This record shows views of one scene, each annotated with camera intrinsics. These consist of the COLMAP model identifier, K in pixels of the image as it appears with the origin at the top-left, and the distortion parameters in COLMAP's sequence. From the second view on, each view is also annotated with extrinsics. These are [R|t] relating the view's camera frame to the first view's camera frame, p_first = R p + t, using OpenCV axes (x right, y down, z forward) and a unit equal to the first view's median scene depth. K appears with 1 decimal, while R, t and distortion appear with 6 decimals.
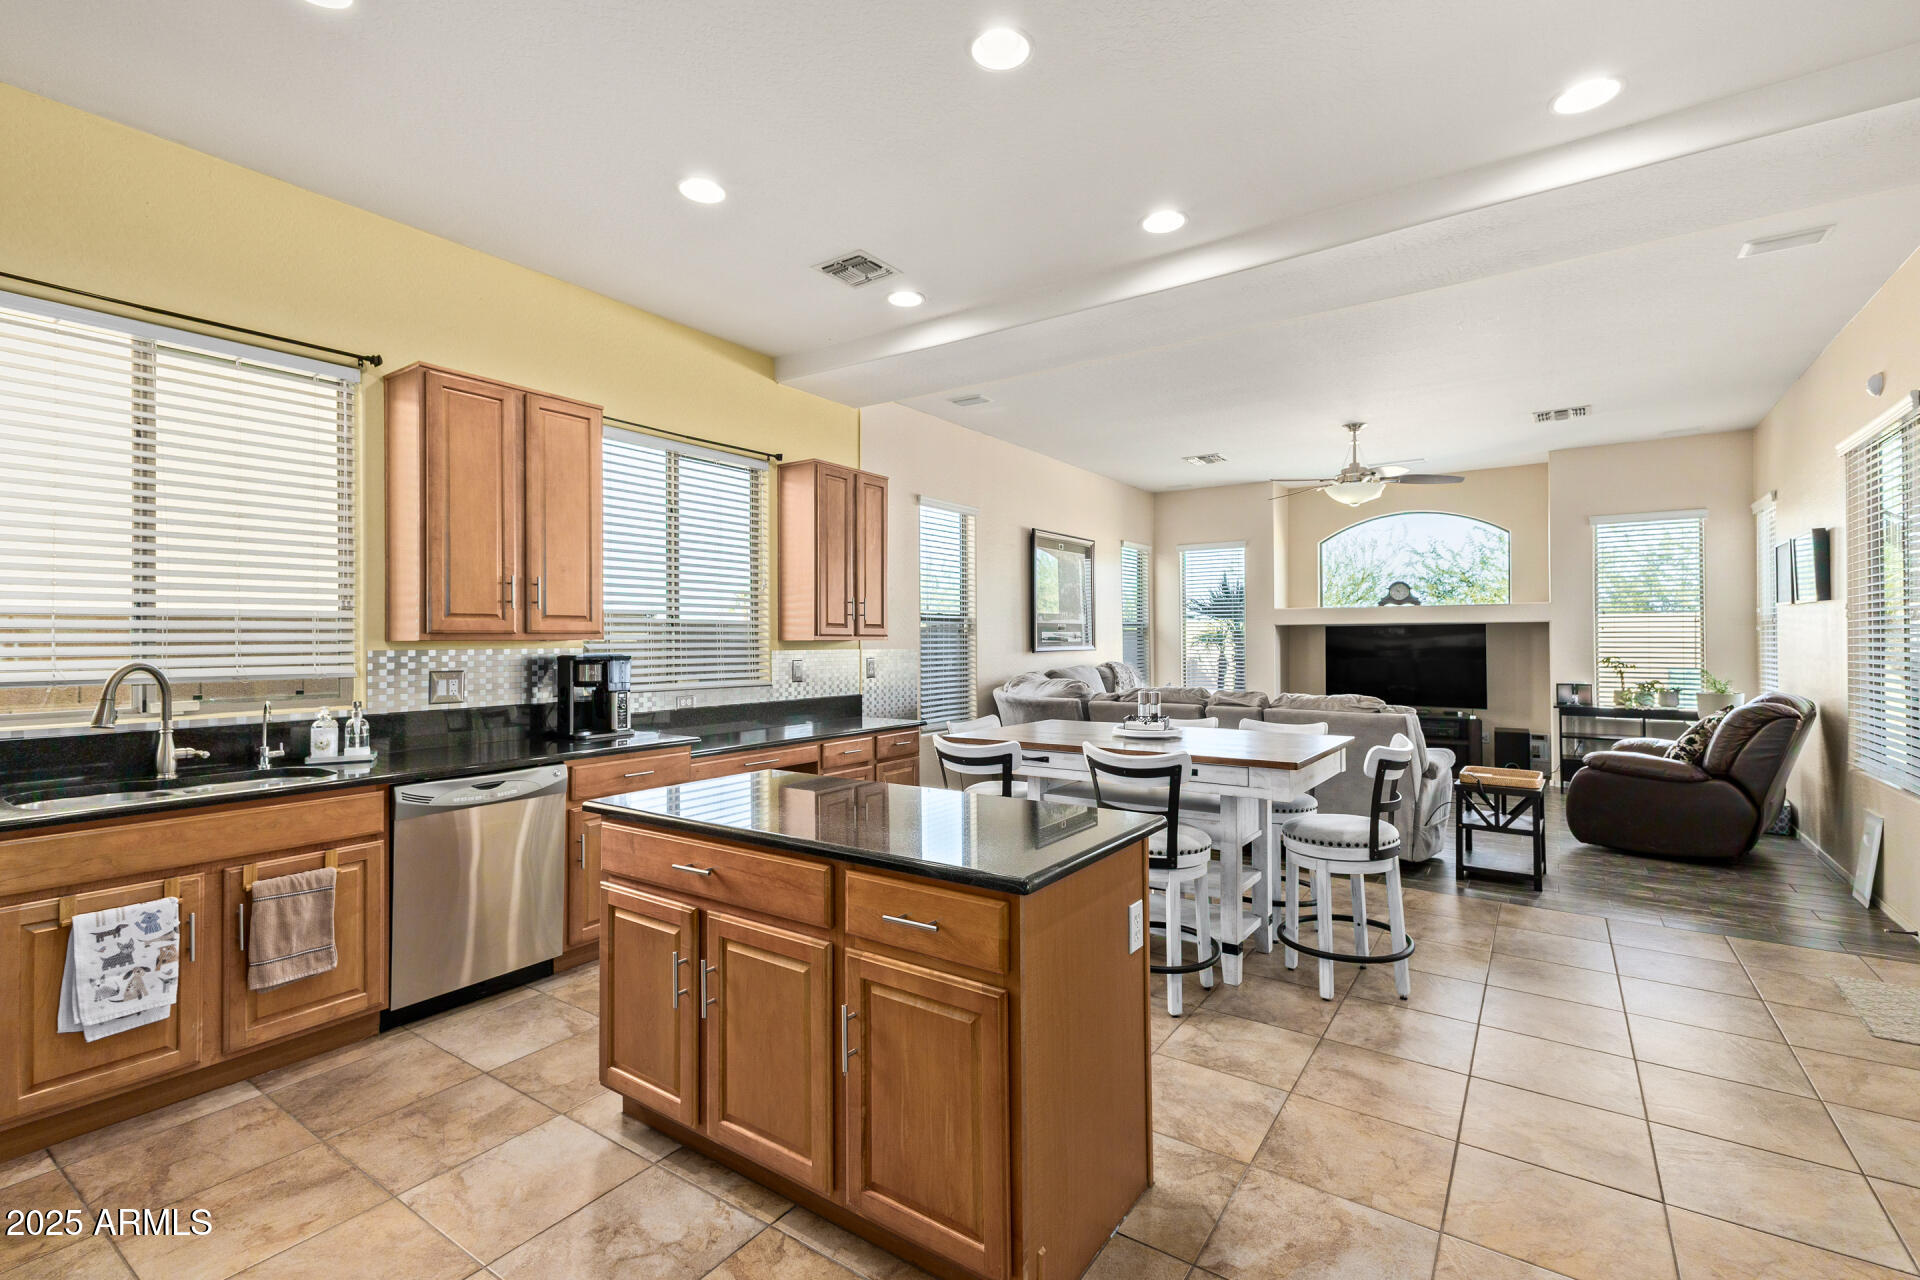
lens RADIAL K [[846.4, 0, 960.0], [0, 846.4, 640.2], [0, 0, 1]] dist [-0.000930, 0.000065]
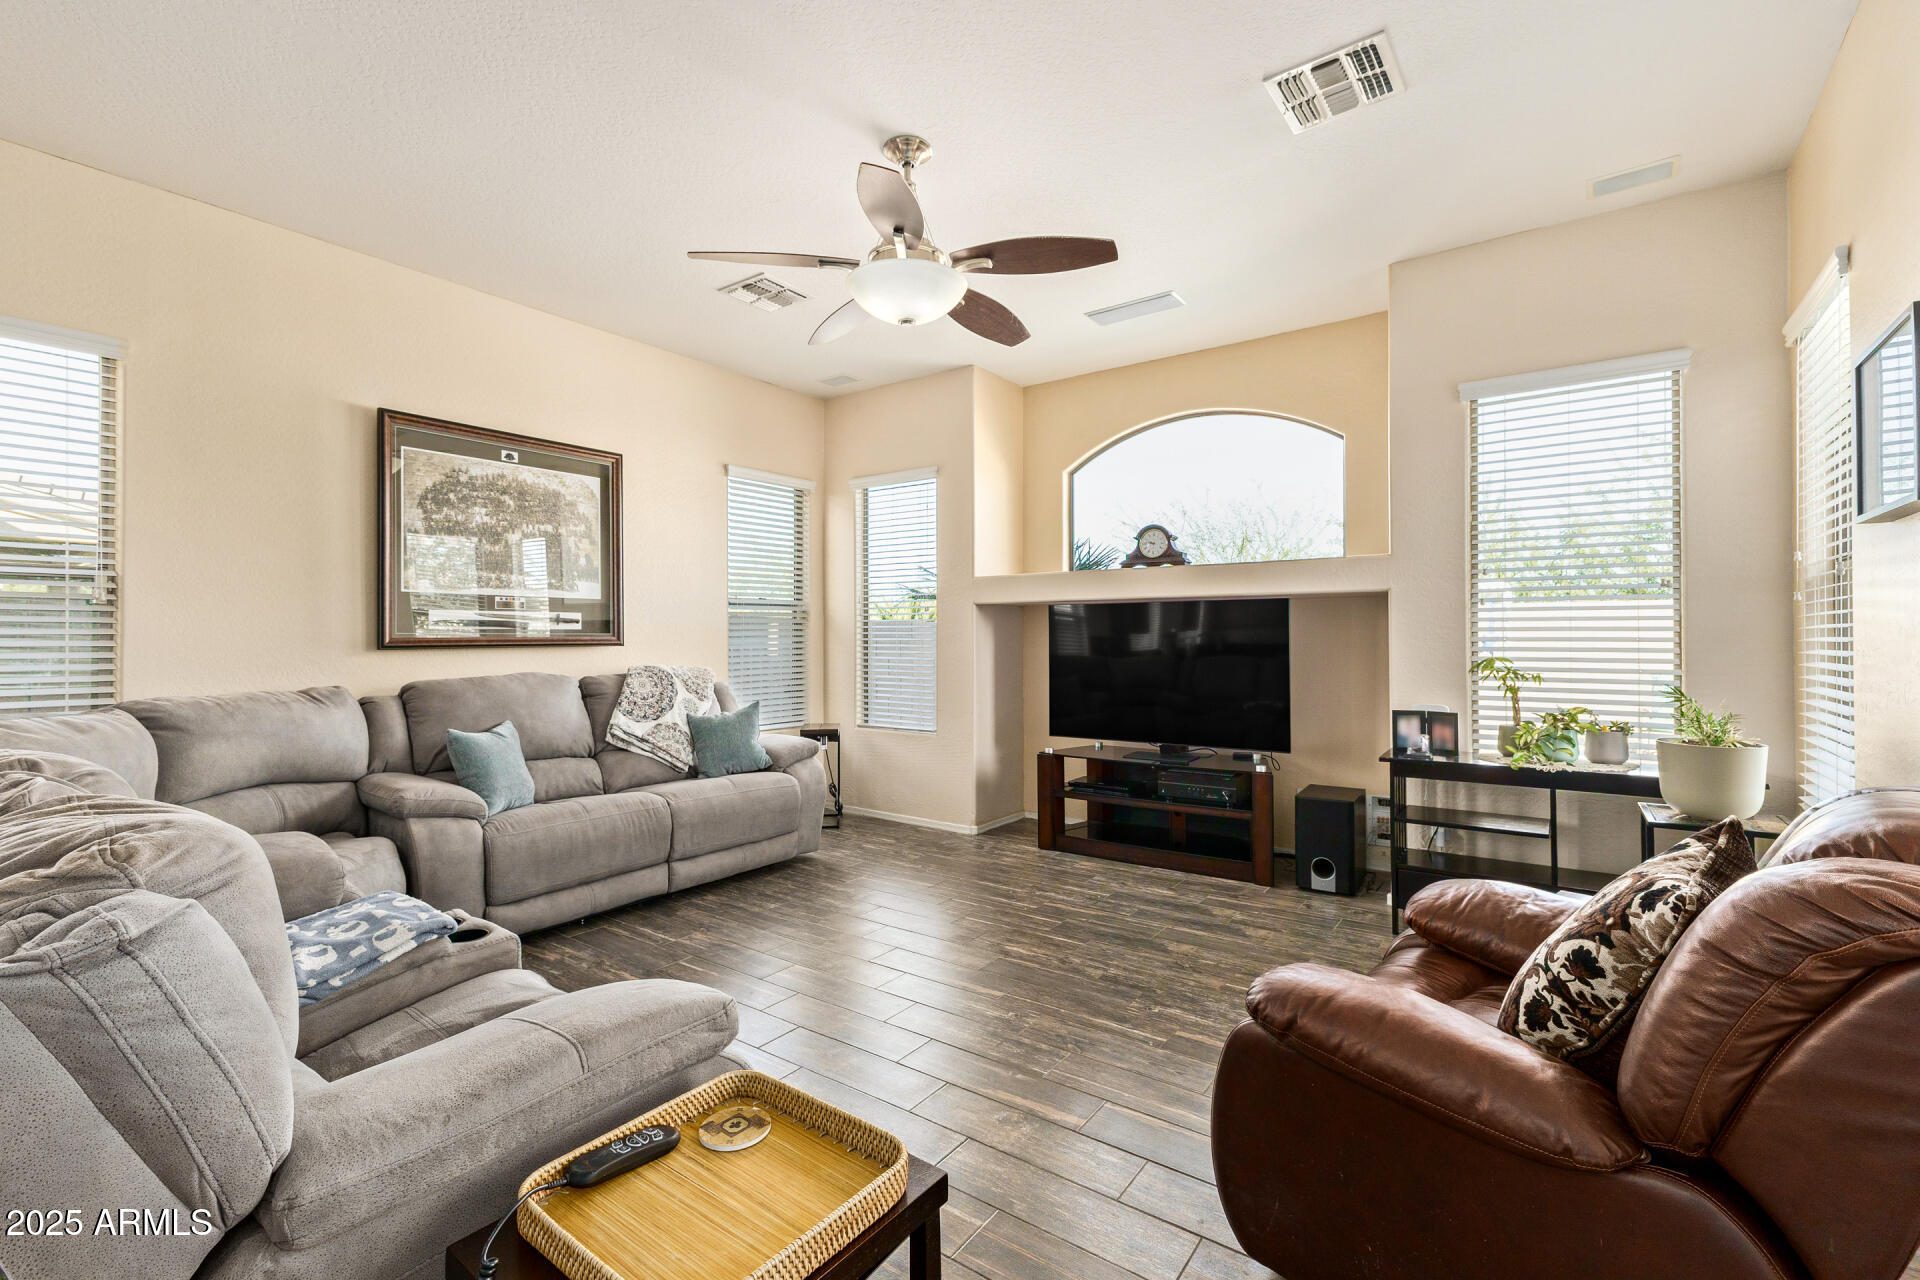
lens RADIAL K [[846.4, 0, 962.7], [0, 846.4, 639.3], [0, 0, 1]] dist [-0.000930, 0.000065]
pose [[0.999981, 0.004508, -0.004266, 0.457920], [-0.004514, 0.999989, -0.001487, 0.010396], [0.004260, 0.001506, 0.999990, 0.500411]]
